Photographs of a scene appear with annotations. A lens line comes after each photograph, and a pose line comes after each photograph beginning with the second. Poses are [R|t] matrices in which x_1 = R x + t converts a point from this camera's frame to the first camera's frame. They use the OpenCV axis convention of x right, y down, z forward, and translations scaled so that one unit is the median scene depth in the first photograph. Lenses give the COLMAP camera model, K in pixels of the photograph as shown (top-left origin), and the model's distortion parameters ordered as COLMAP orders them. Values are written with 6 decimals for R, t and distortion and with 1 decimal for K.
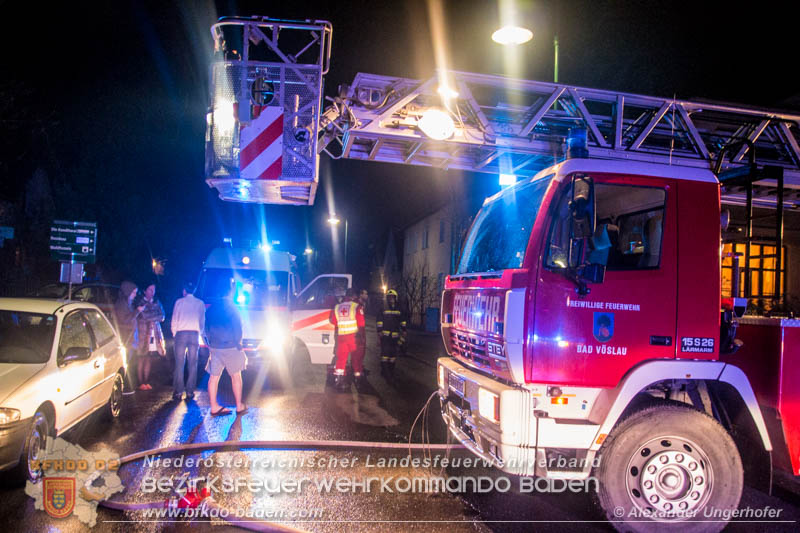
lens RADIAL K [[701.1, 0, 399.9], [0, 701.1, 266.4], [0, 0, 1]] dist [-0.007852, -0.001421]
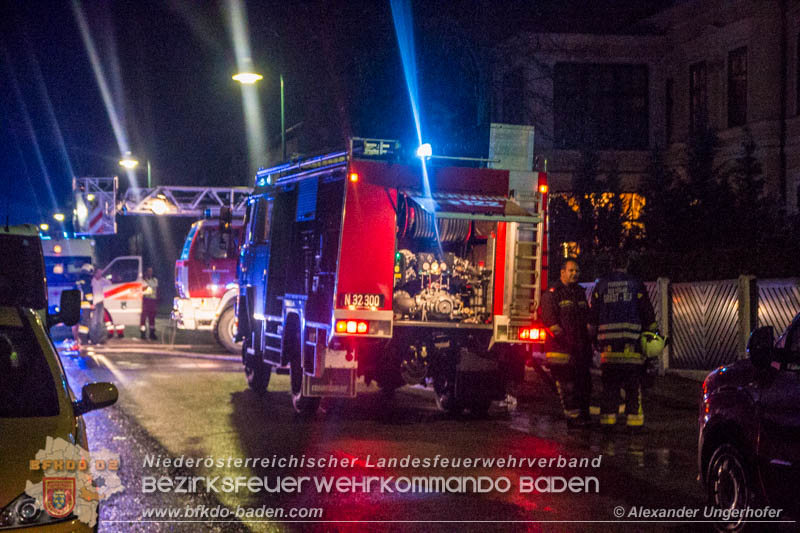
lens RADIAL K [[1692.6, 0, 400.2], [0, 1692.6, 267.1], [0, 0, 1]] dist [0.227993, 0.000000]
pose [[0.997212, -0.051151, 0.054330, 0.644558], [0.048845, 0.997882, 0.042955, -0.217967], [-0.056412, -0.040182, 0.997599, -5.900885]]
